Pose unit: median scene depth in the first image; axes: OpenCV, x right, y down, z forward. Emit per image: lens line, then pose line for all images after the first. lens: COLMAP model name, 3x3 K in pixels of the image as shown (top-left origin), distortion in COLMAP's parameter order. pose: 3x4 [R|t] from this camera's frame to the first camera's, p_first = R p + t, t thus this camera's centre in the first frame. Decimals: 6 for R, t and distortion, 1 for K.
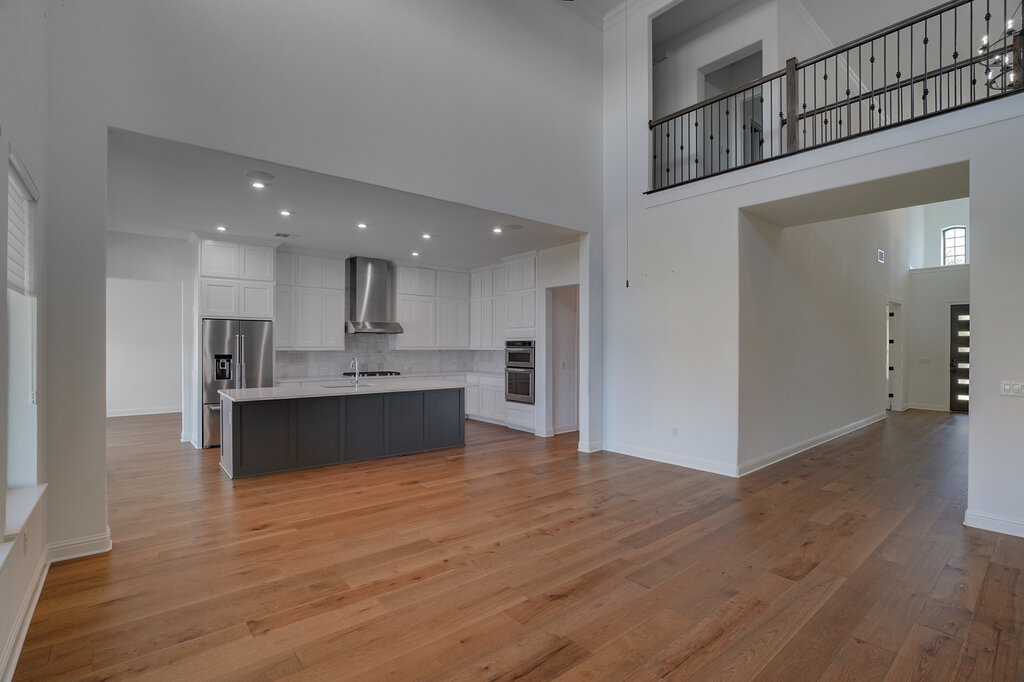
lens RADIAL K [[464.8, 0, 506.5], [0, 464.8, 345.7], [0, 0, 1]] dist [-0.034430, 0.010018]
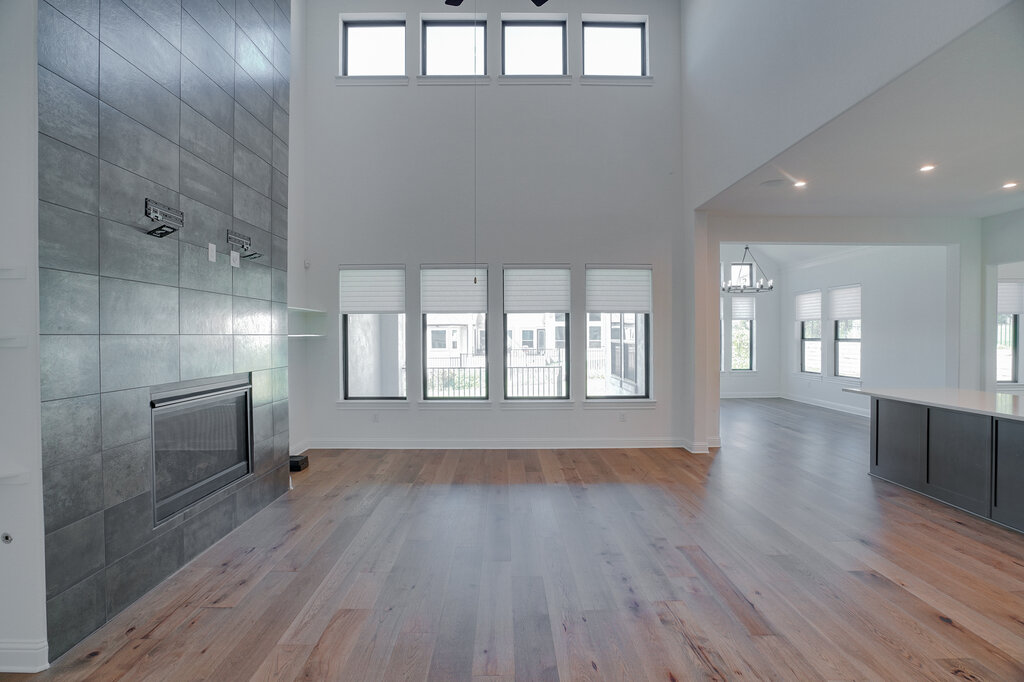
lens RADIAL K [[482.2, 0, 504.9], [0, 482.2, 339.6], [0, 0, 1]] dist [-0.068580, 0.029477]
pose [[-0.625819, 0.004531, -0.779955, 0.879353], [-0.002336, 0.999968, 0.007683, 0.005914], [0.779965, 0.006630, -0.625788, 1.397235]]
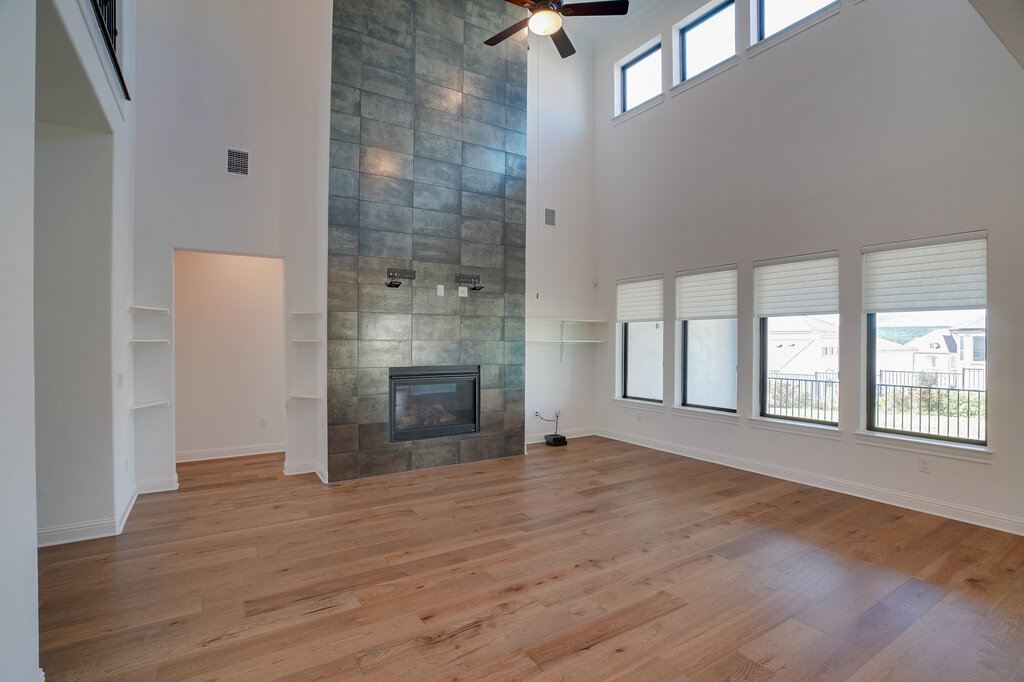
lens RADIAL K [[482.2, 0, 504.9], [0, 482.2, 339.6], [0, 0, 1]] dist [-0.068580, 0.029477]
pose [[-0.991670, -0.005378, 0.128693, 0.134204], [-0.005659, 0.999982, -0.001816, 0.005004], [-0.128681, -0.002529, -0.991683, 1.874179]]
